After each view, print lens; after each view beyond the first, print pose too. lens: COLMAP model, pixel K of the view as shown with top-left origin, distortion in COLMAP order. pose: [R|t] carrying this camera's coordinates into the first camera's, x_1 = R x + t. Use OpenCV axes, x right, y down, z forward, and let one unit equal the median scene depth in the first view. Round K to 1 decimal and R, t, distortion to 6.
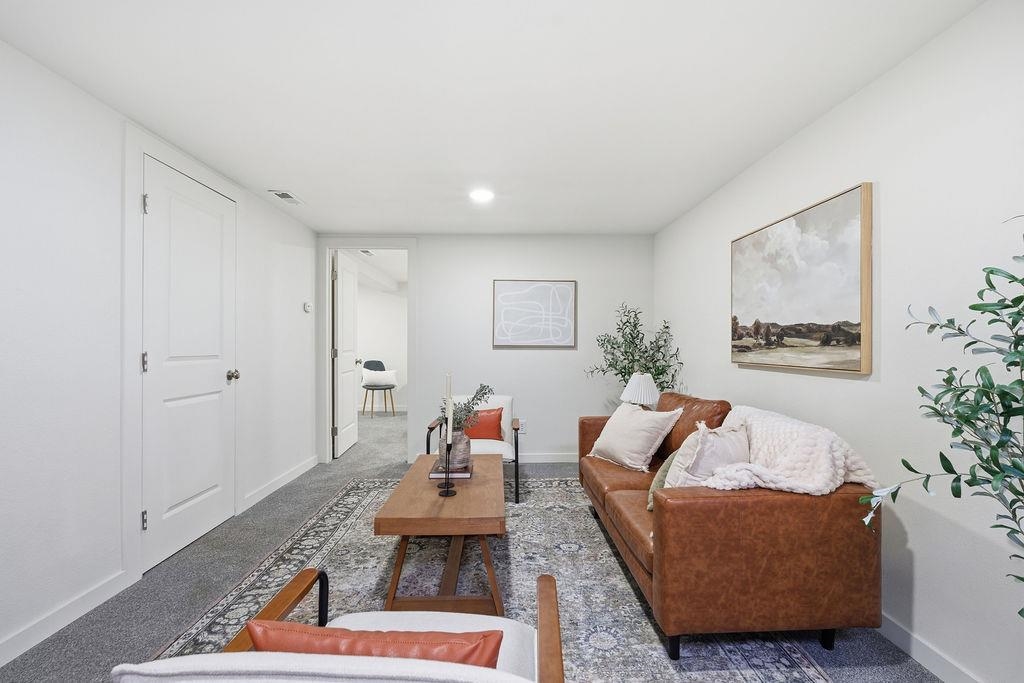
lens RADIAL K [[453.4, 0, 512.0], [0, 453.4, 341.5], [0, 0, 1]] dist [-0.009778, 0.005765]
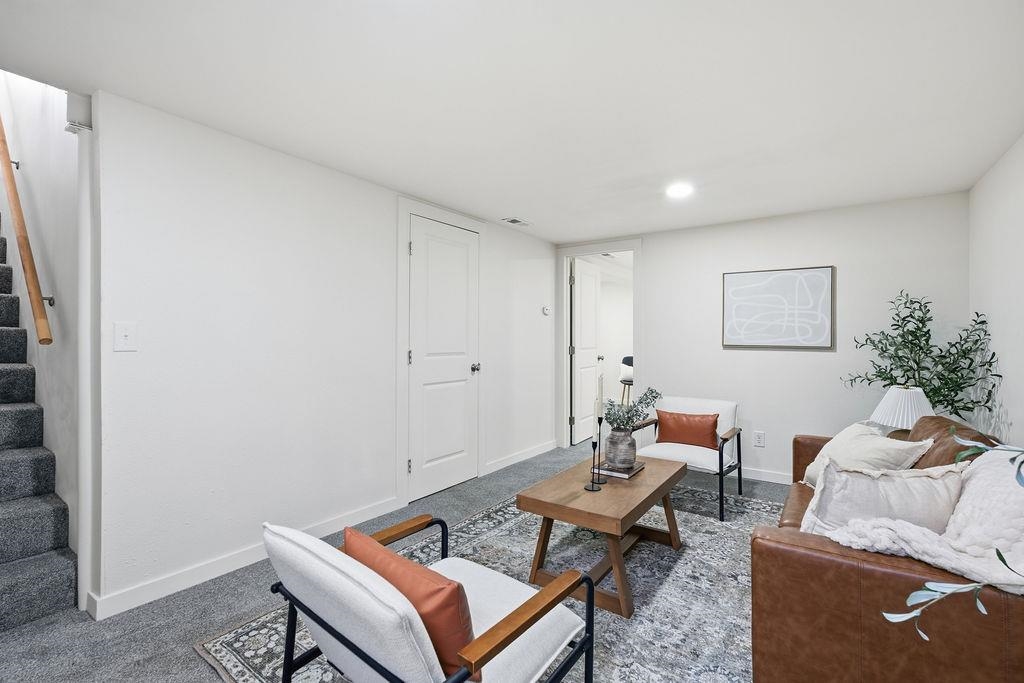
lens RADIAL K [[456.5, 0, 510.2], [0, 456.5, 334.0], [0, 0, 1]] dist [-0.002212, 0.000693]
pose [[0.798526, -0.004138, -0.601947, 0.298466], [0.002992, 0.999991, -0.002905, -0.021808], [0.601953, 0.000519, 0.798531, 0.019833]]
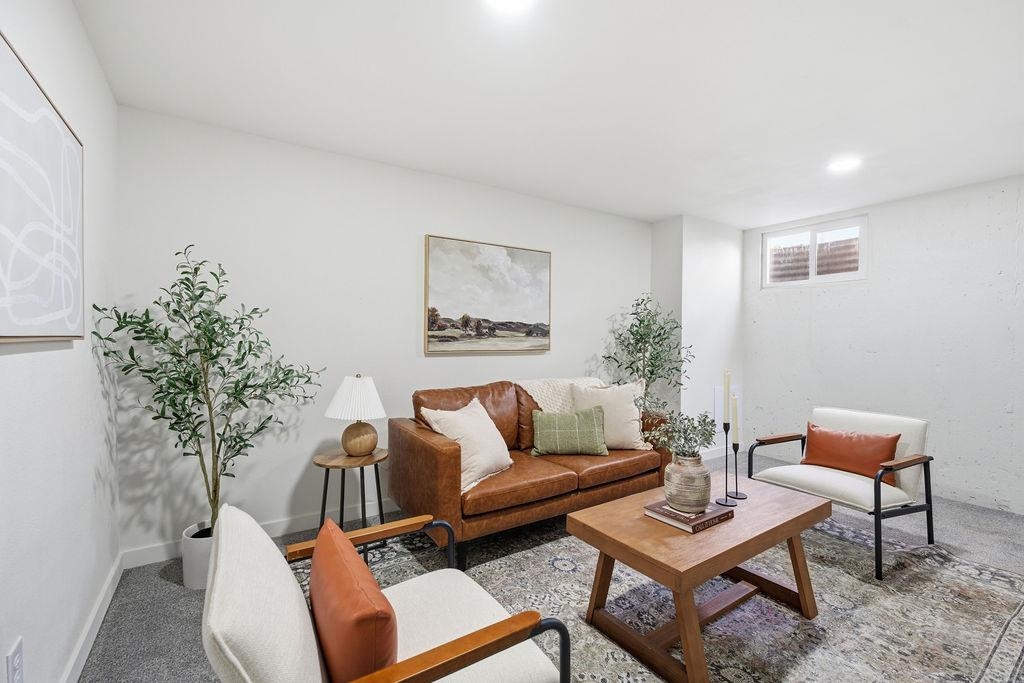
lens RADIAL K [[453.4, 0, 512.0], [0, 453.4, 341.5], [0, 0, 1]] dist [-0.009778, 0.005765]
pose [[-0.525773, -0.010880, 0.850555, -0.580820], [-0.012702, 0.999907, 0.004938, 0.017075], [-0.850530, -0.008207, -0.525863, 1.597799]]
